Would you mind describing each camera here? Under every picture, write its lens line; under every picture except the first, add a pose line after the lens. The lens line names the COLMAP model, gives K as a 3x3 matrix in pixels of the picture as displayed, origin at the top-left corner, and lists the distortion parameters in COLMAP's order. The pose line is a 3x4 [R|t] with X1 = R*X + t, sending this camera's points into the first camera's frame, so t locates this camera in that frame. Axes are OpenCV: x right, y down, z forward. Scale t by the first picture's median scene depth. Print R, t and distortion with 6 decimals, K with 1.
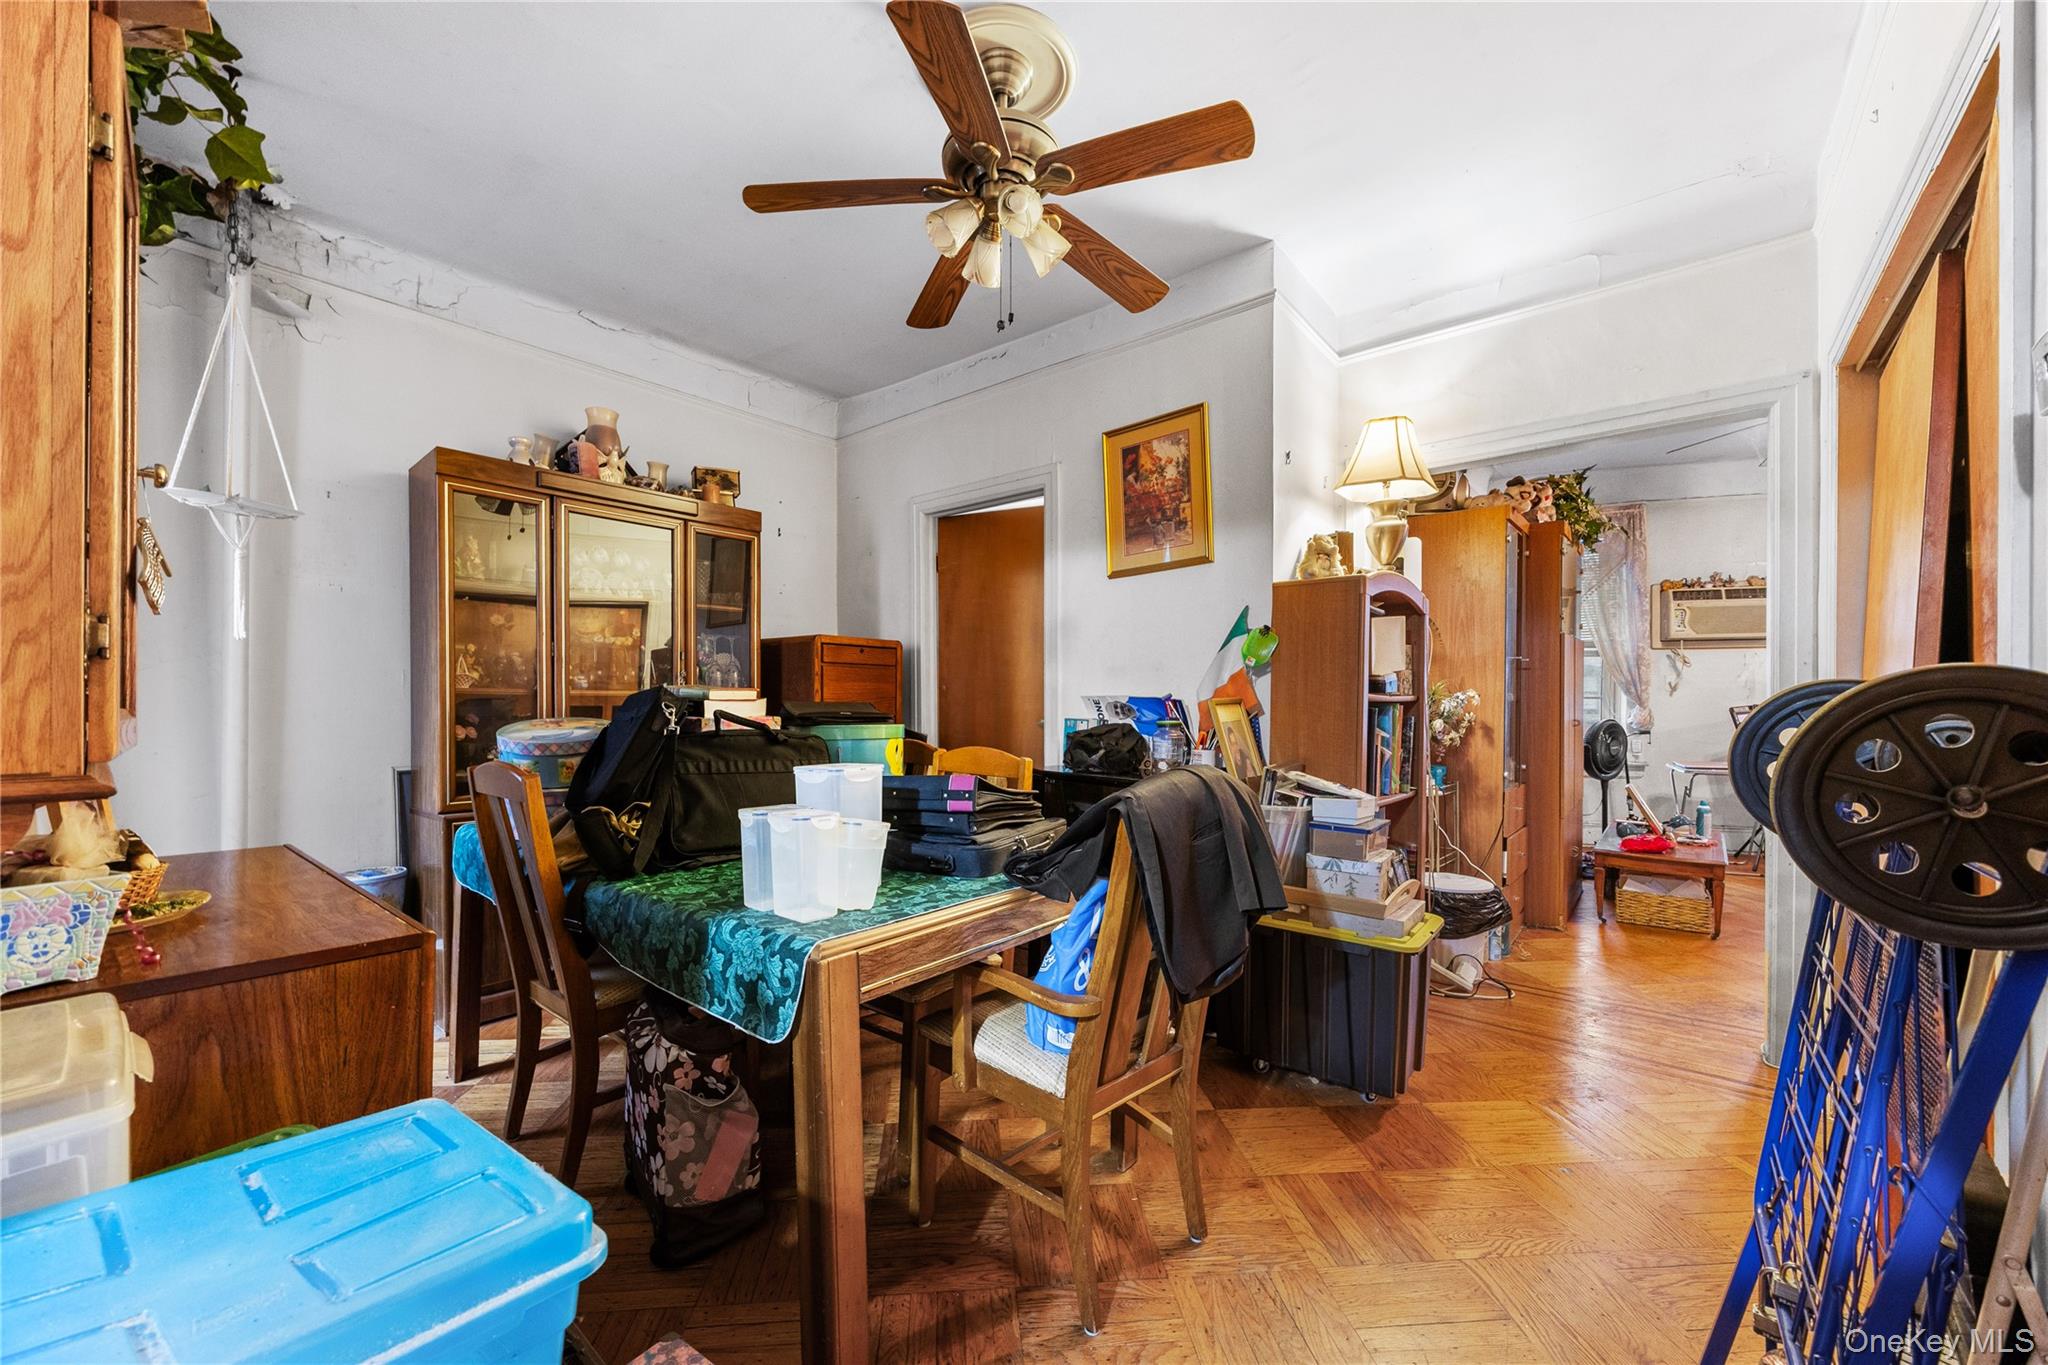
lens RADIAL K [[785.9, 0, 1017.1], [0, 785.9, 699.5], [0, 0, 1]] dist [0.001590, -0.000021]
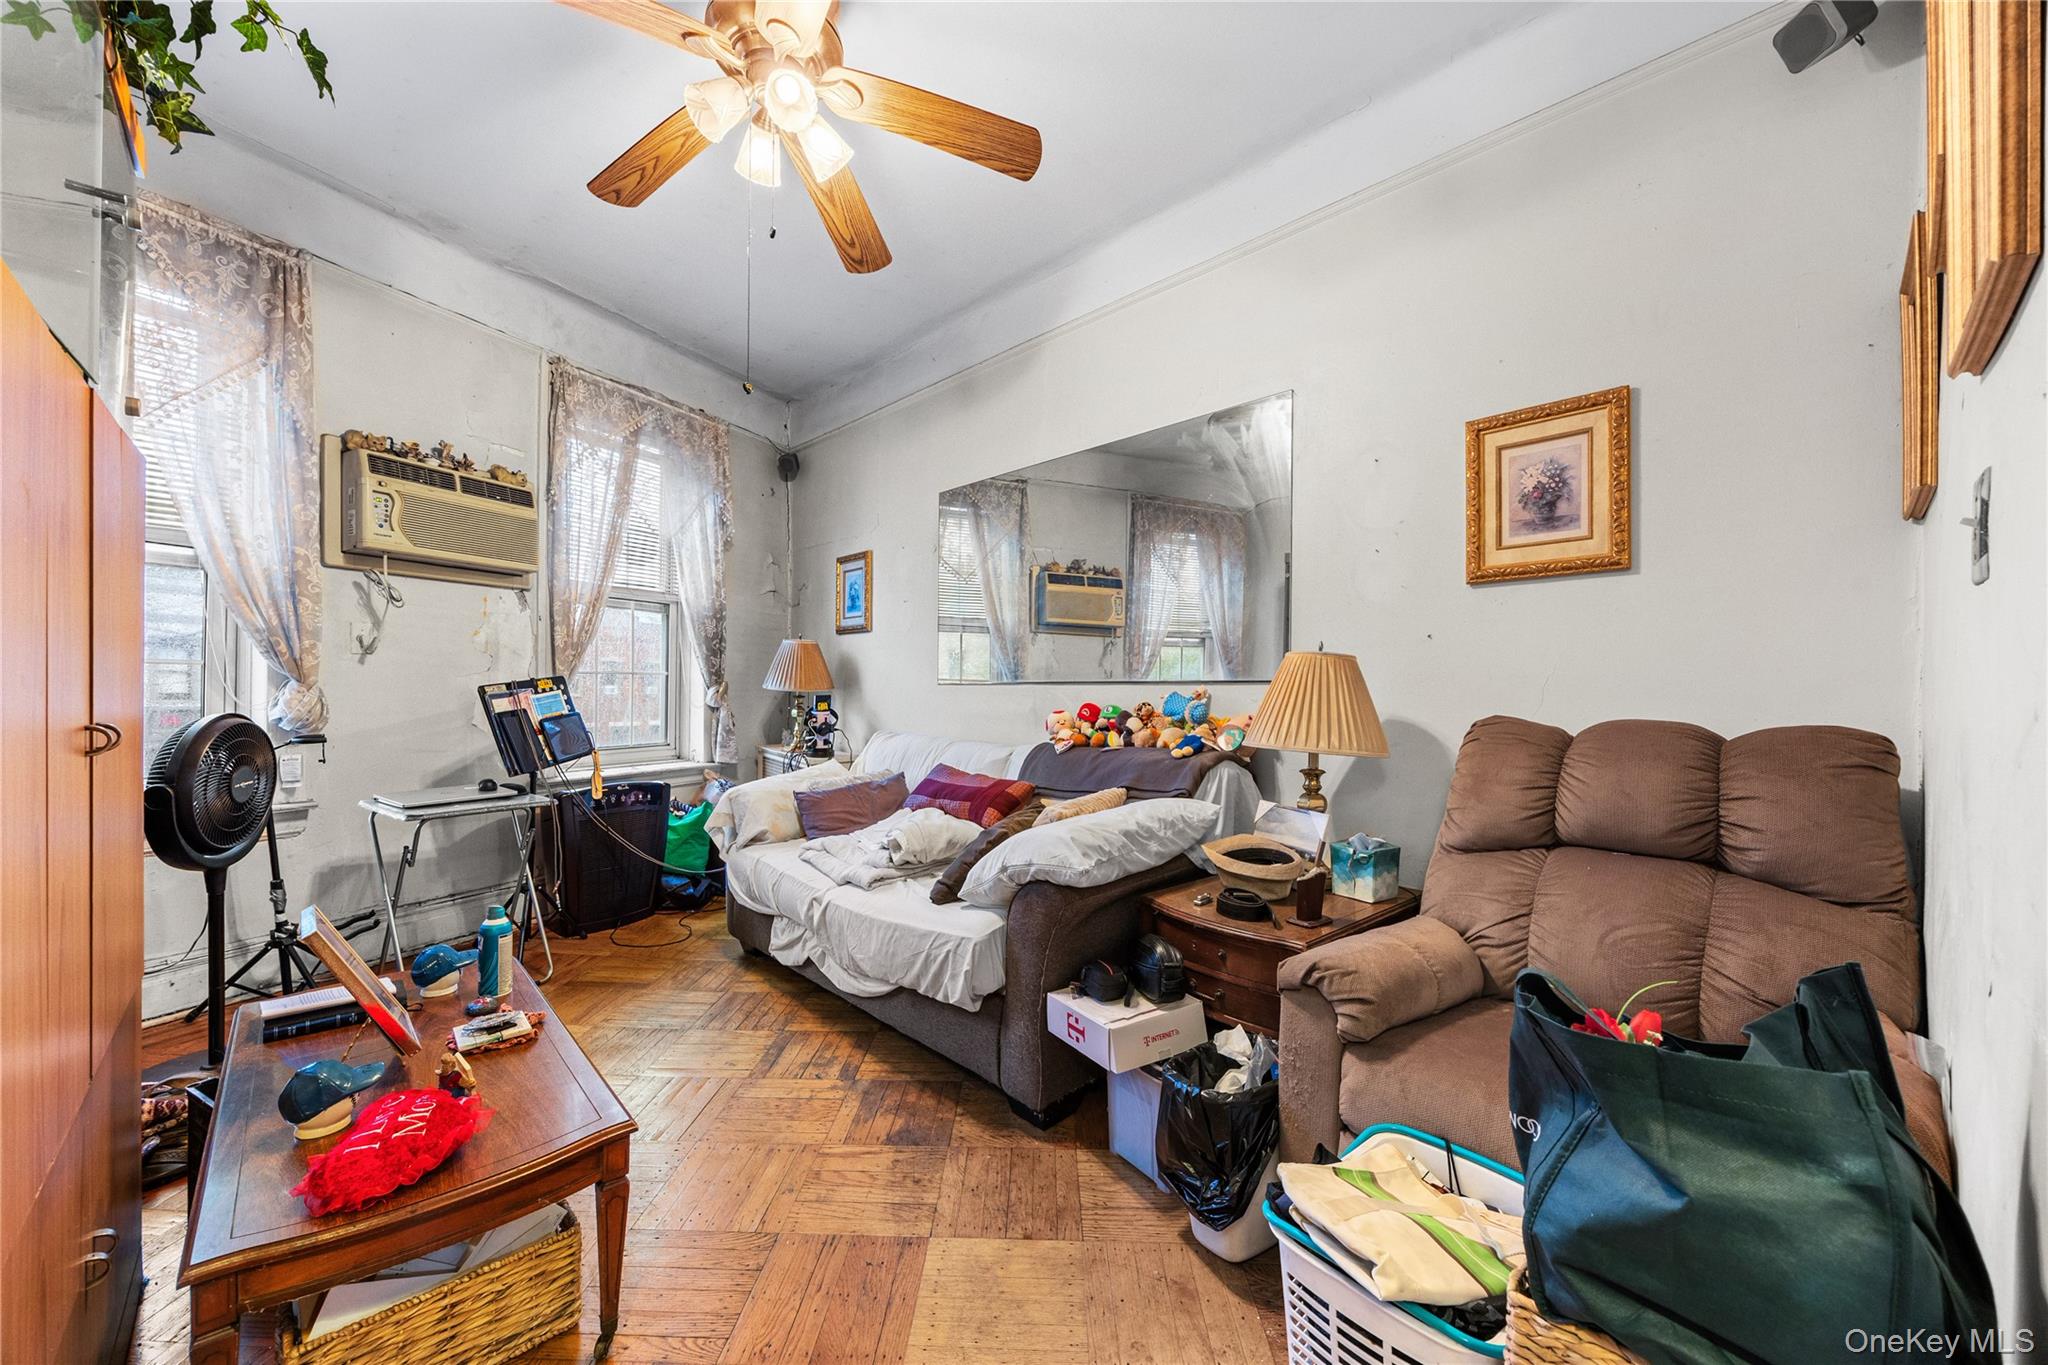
lens RADIAL K [[785.9, 0, 1019.1], [0, 785.9, 689.9], [0, 0, 1]] dist [0.001590, -0.000021]
pose [[0.128309, -0.000686, 0.991734, 0.385298], [-0.002478, 0.999996, 0.001013, 0.011226], [-0.991731, -0.002587, 0.128307, 0.519117]]
